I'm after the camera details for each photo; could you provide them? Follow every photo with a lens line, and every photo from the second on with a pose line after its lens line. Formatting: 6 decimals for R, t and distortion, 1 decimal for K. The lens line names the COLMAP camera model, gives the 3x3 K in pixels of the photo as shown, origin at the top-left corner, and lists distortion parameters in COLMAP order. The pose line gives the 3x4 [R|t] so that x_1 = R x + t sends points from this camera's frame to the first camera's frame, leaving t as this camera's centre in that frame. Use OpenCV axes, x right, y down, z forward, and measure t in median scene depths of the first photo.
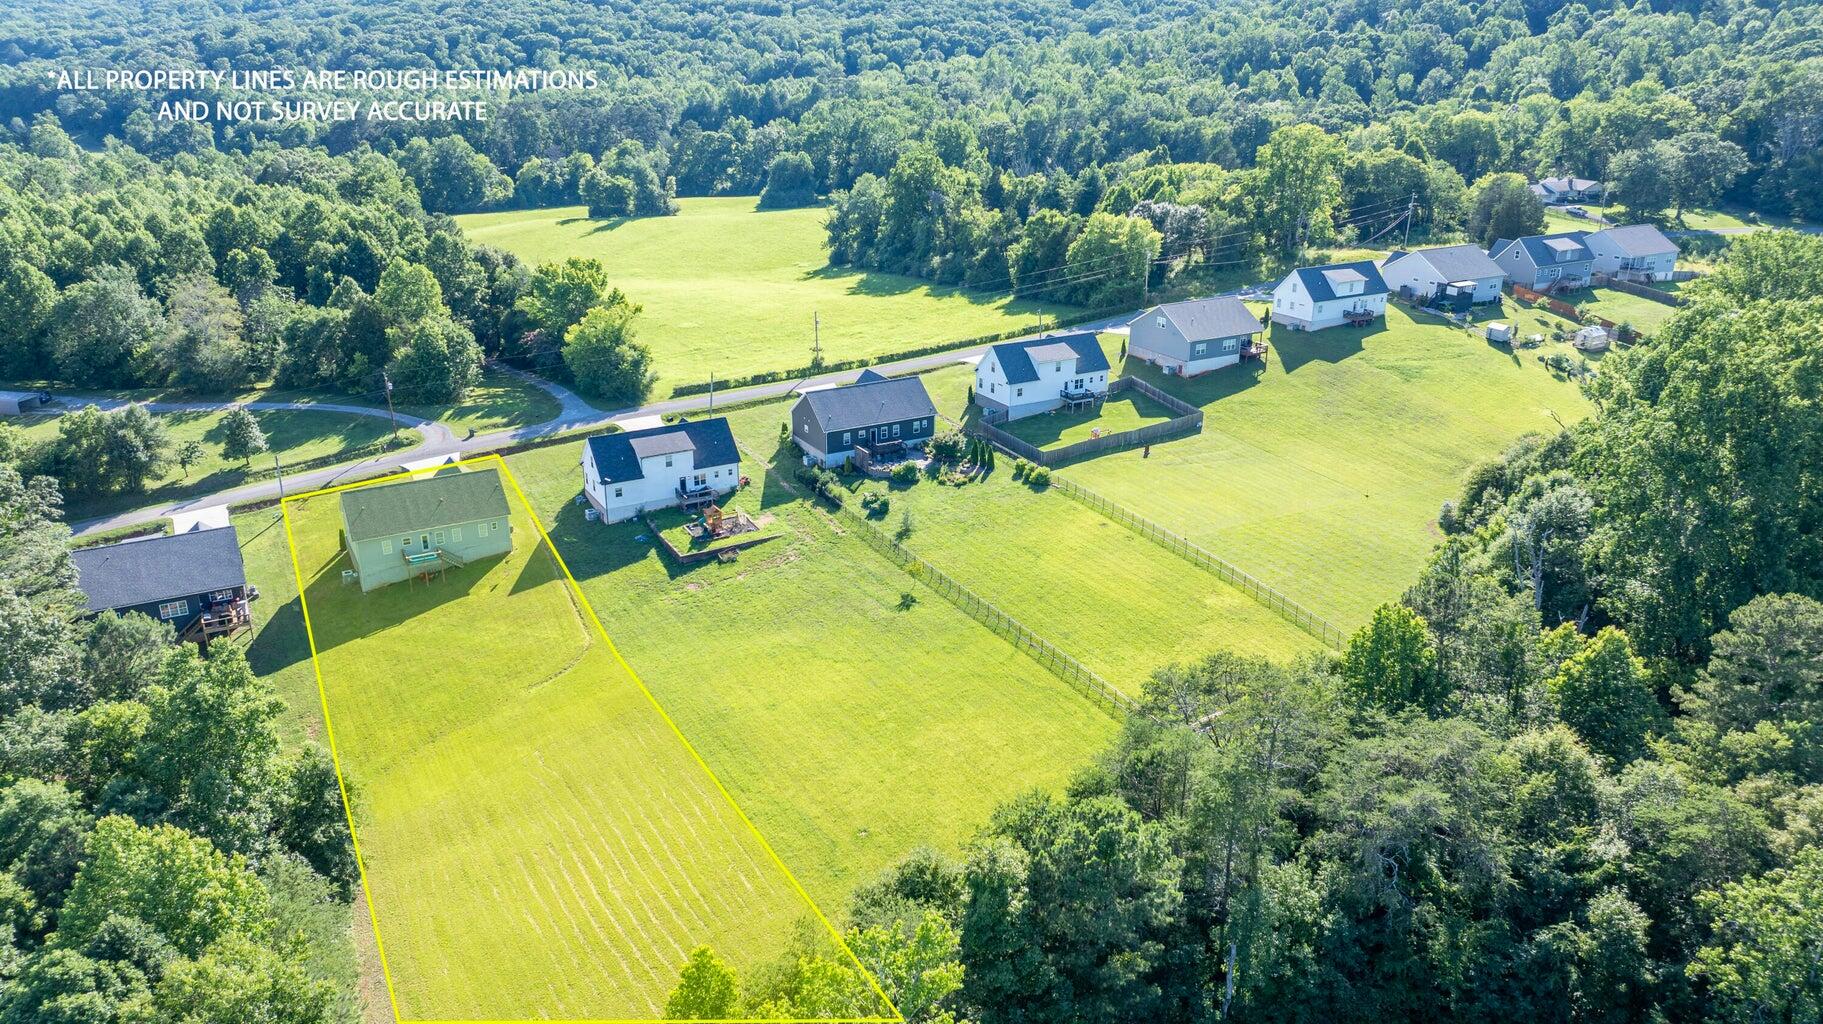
lens RADIAL K [[1243.3, 0, 913.7], [0, 1243.3, 516.6], [0, 0, 1]] dist [-0.009616, -0.001637]
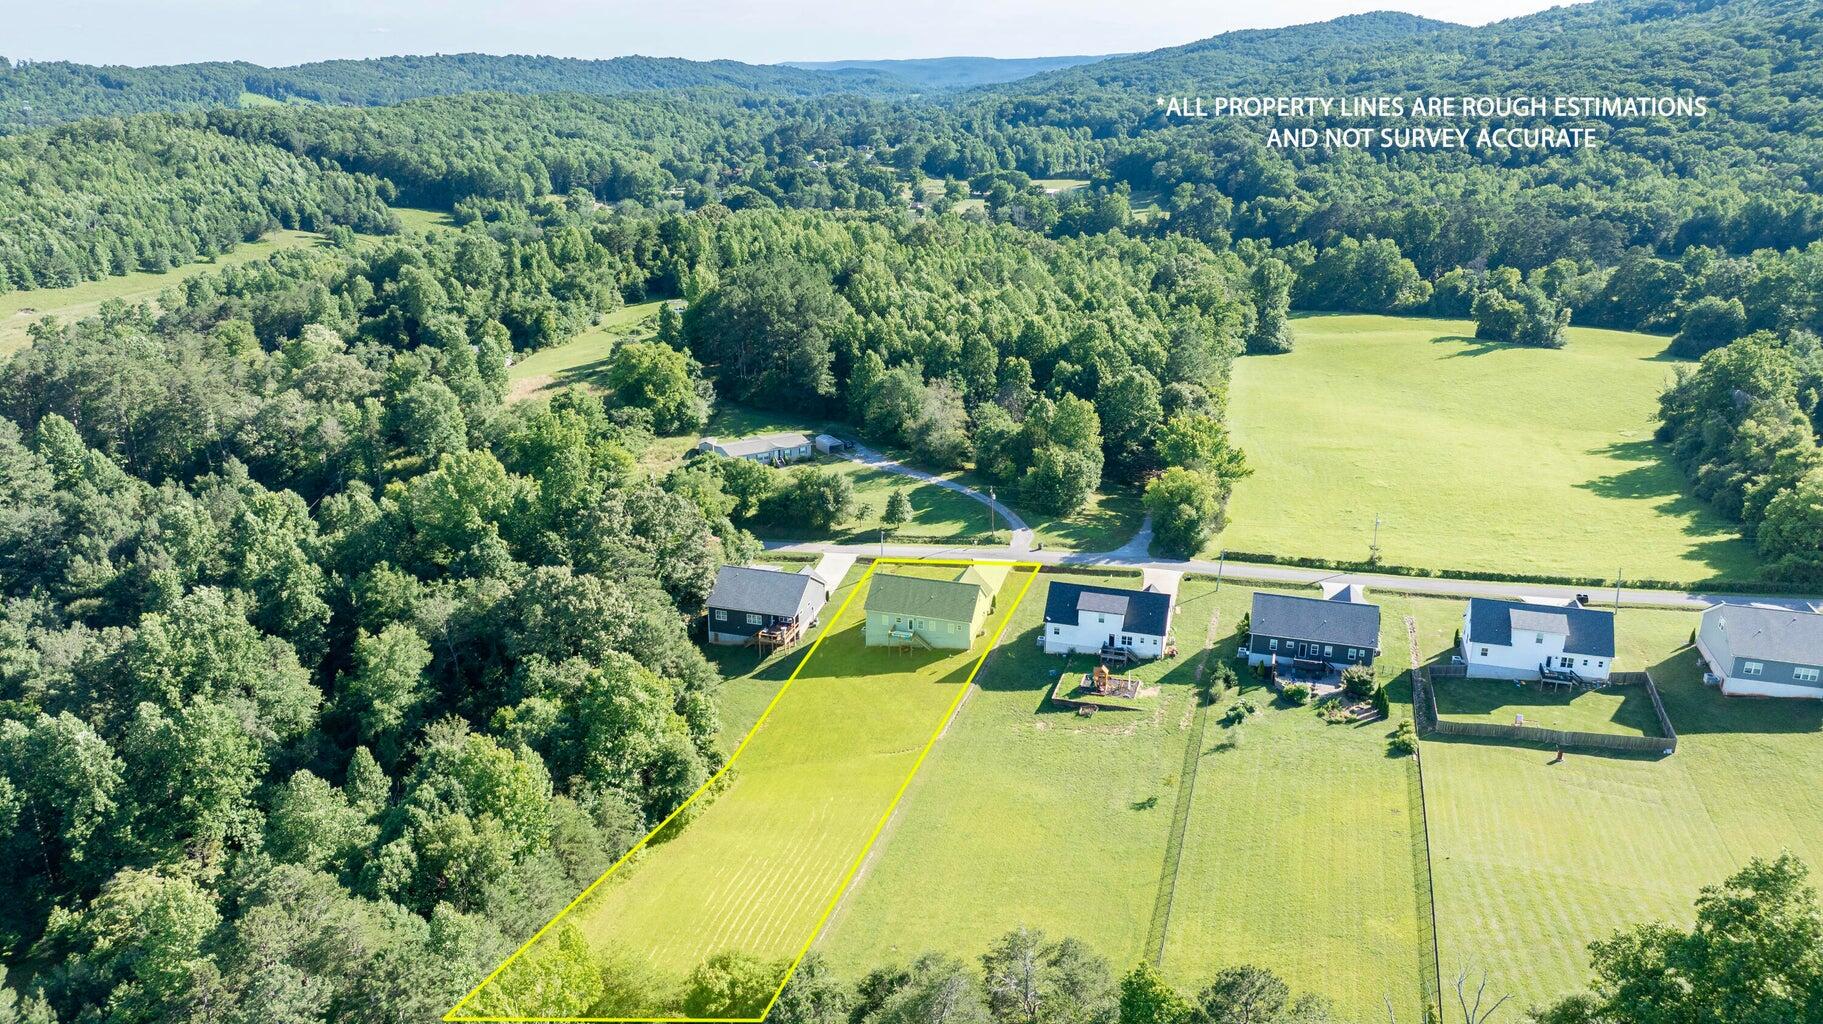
lens RADIAL K [[1243.3, 0, 912.5], [0, 1243.3, 508.3], [0, 0, 1]] dist [-0.009616, -0.001637]
pose [[0.698796, 0.230963, -0.677008, 0.399603], [-0.265866, 0.962500, 0.053937, -0.141930], [0.664078, 0.142302, 0.733997, -0.002256]]
